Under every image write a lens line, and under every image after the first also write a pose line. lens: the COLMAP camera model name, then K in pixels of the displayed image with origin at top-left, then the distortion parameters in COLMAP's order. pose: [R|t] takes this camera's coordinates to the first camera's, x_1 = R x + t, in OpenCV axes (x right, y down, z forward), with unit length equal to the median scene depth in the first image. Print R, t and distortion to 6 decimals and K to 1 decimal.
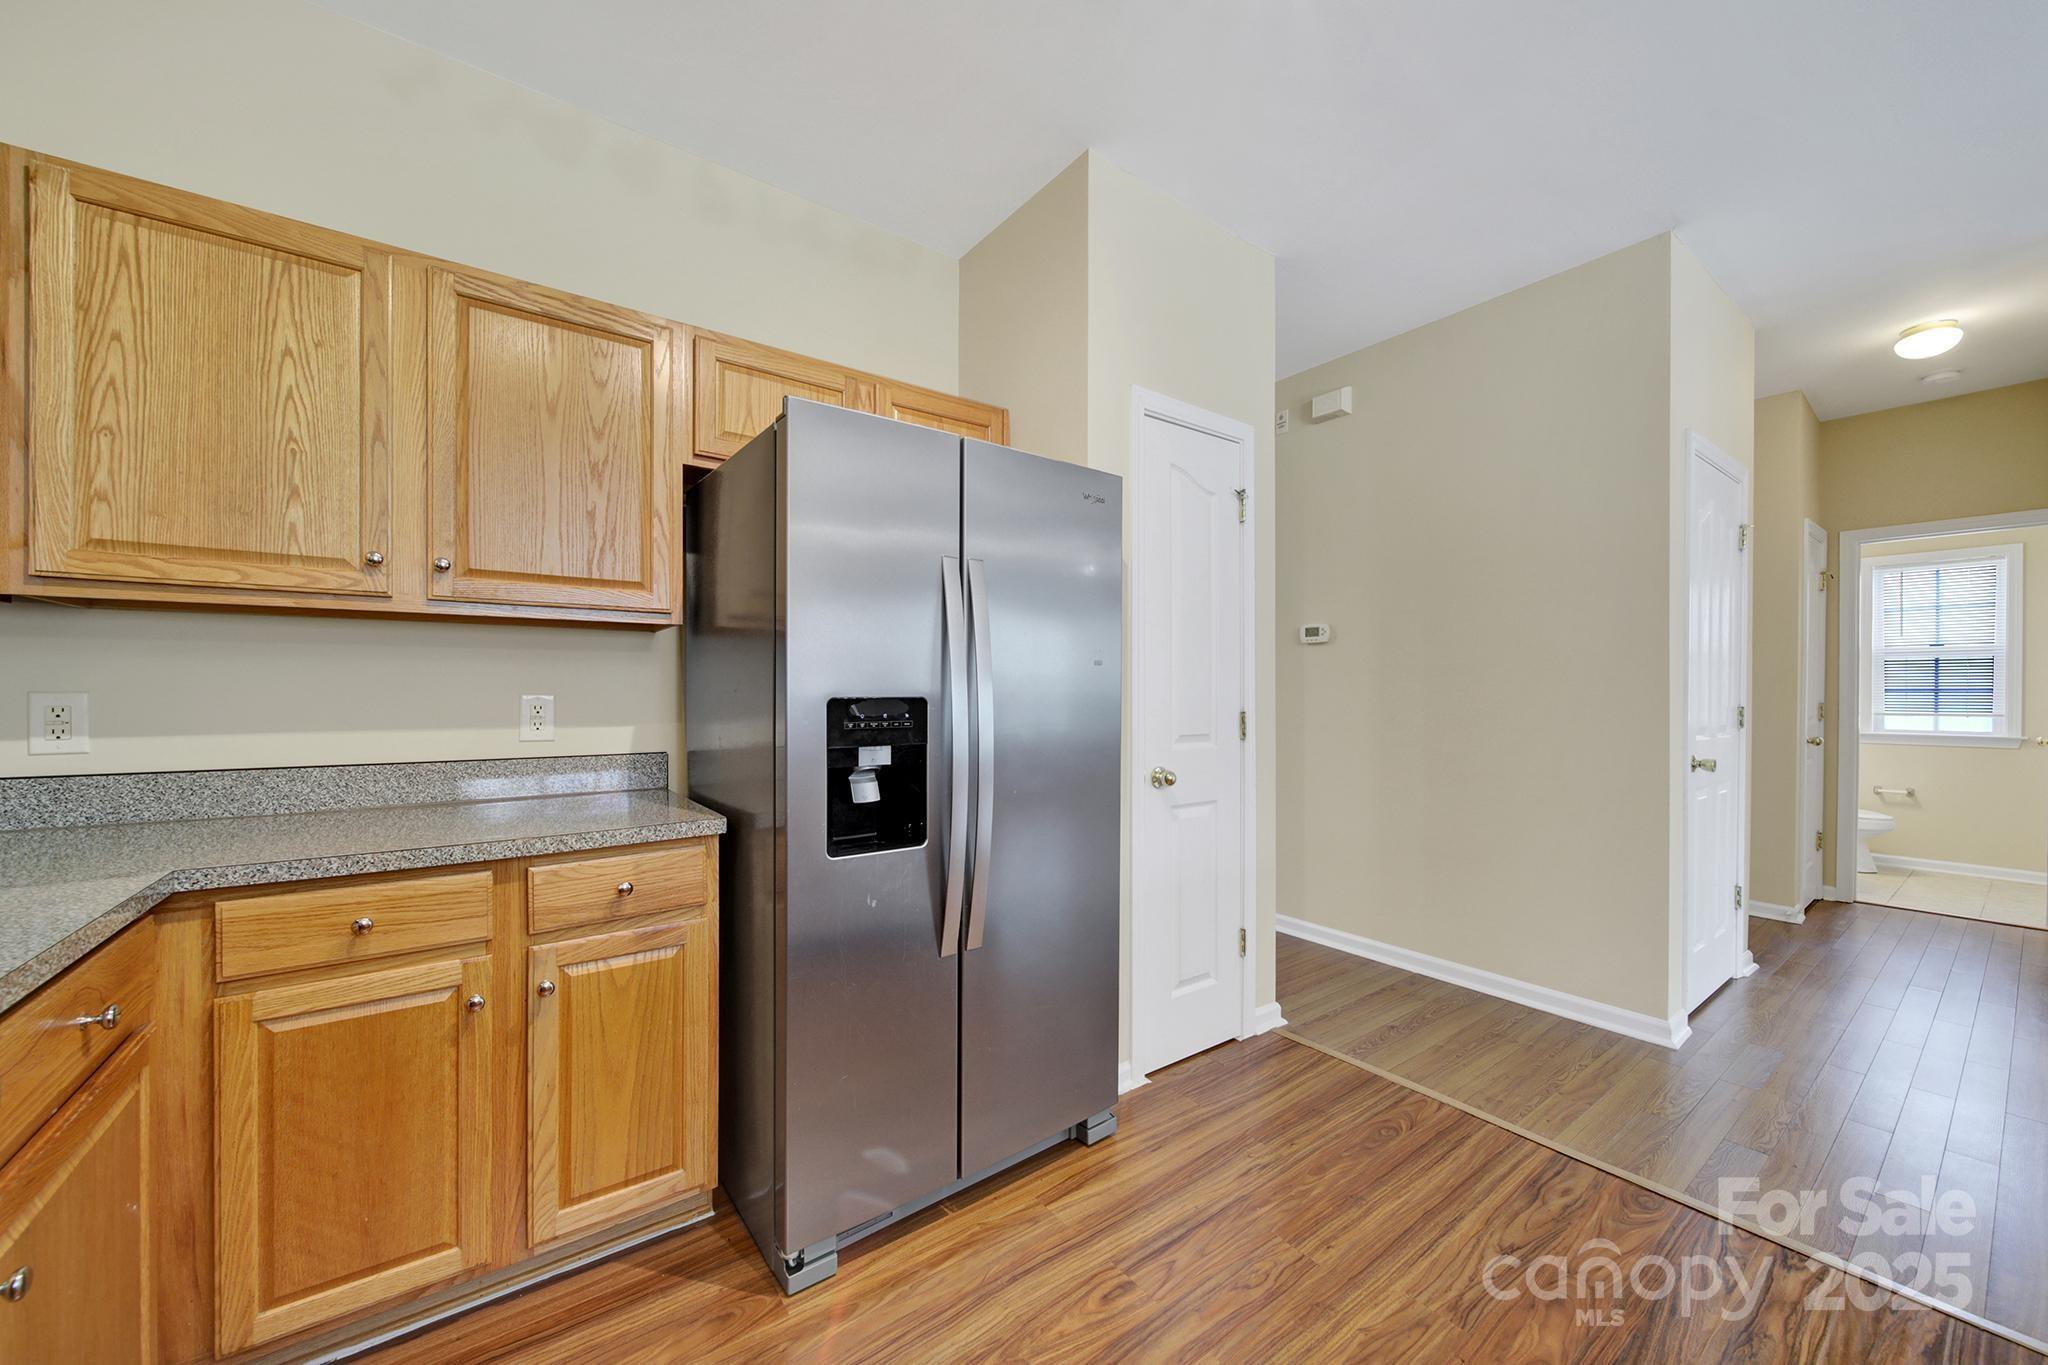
lens RADIAL K [[753.1, 0, 1031.4], [0, 753.1, 689.4], [0, 0, 1]] dist [0.003259, -0.001027]
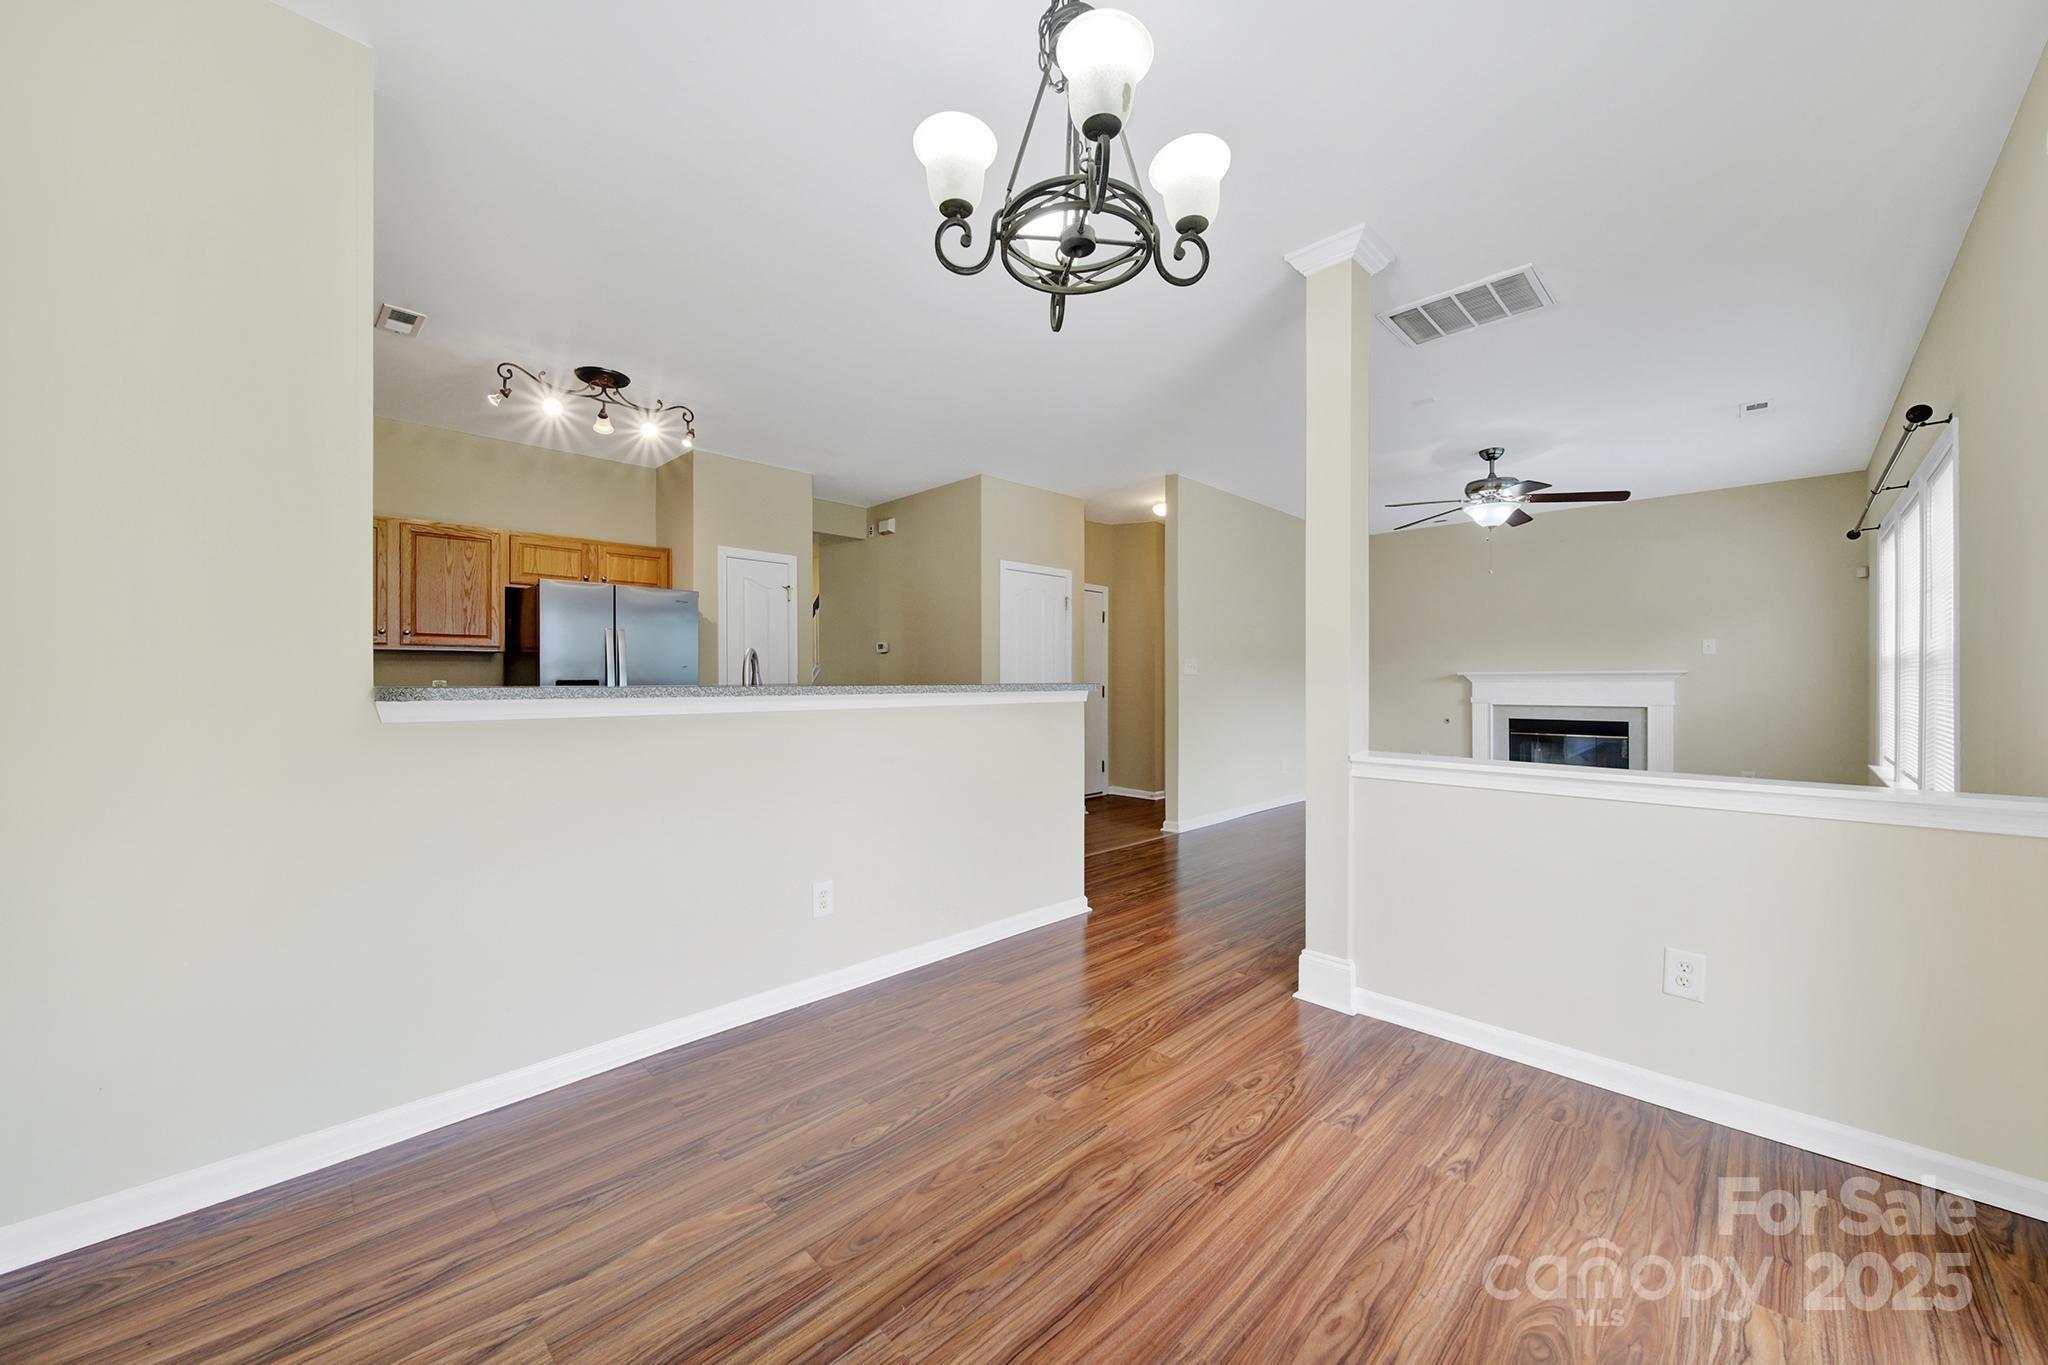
lens RADIAL K [[753.1, 0, 1022.2], [0, 753.1, 680.7], [0, 0, 1]] dist [0.003259, -0.001027]
pose [[0.991759, -0.004698, 0.128034, 0.927218], [0.004603, 0.999989, 0.001033, 0.013793], [-0.128038, -0.000435, 0.991769, -1.717485]]
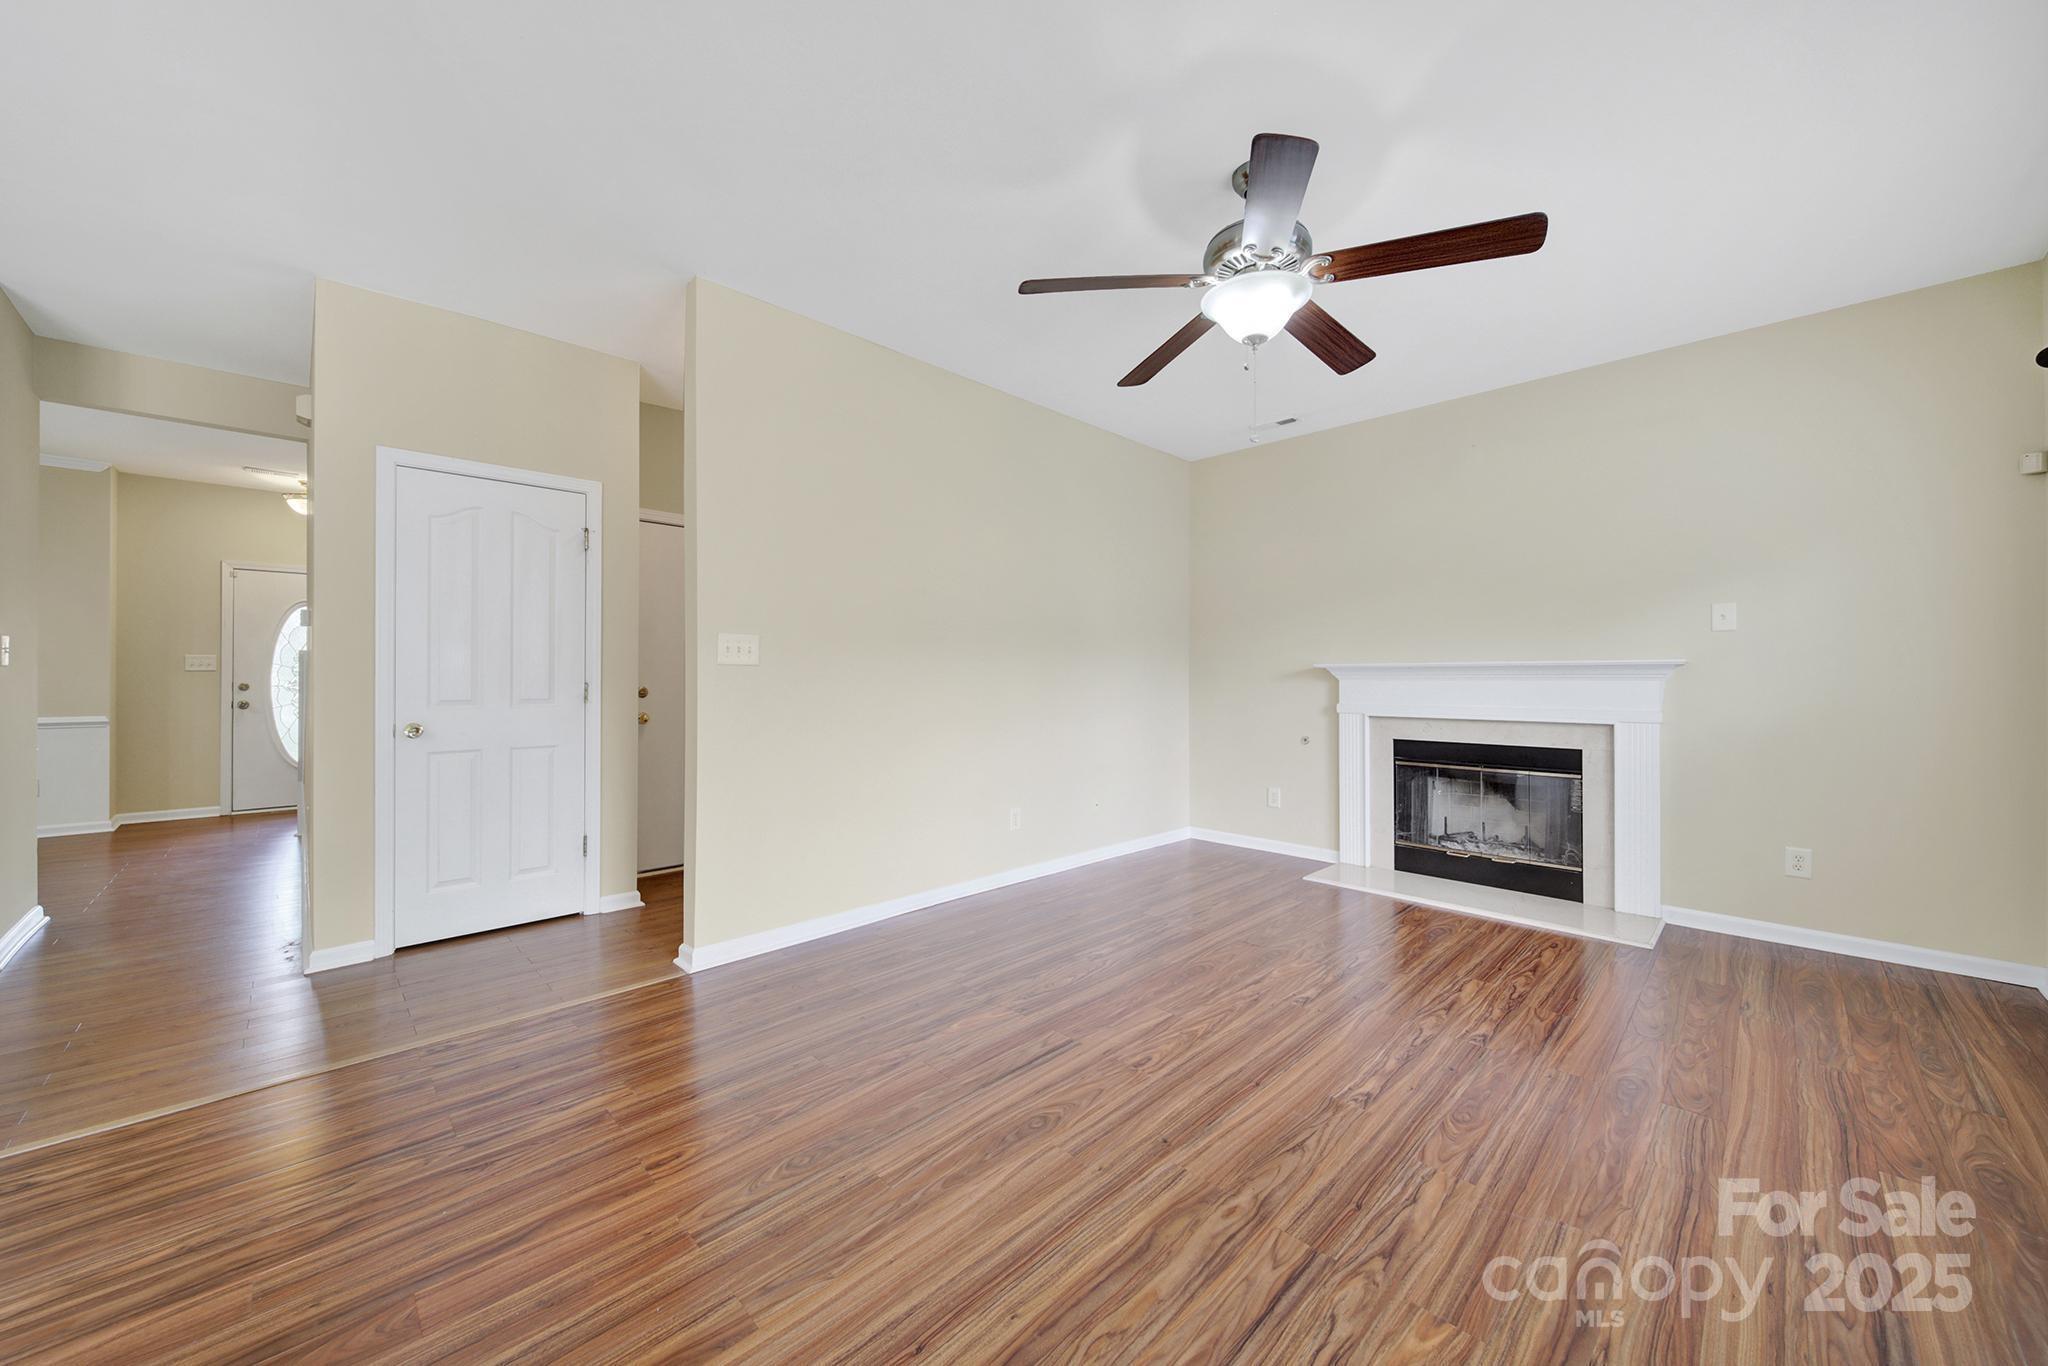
lens RADIAL K [[753.1, 0, 1015.2], [0, 753.1, 675.2], [0, 0, 1]] dist [0.003259, -0.001027]
pose [[0.992704, -0.001971, 0.120561, 2.445825], [0.001686, 0.999996, 0.002466, 0.014502], [-0.120566, -0.002245, 0.992703, -0.400389]]
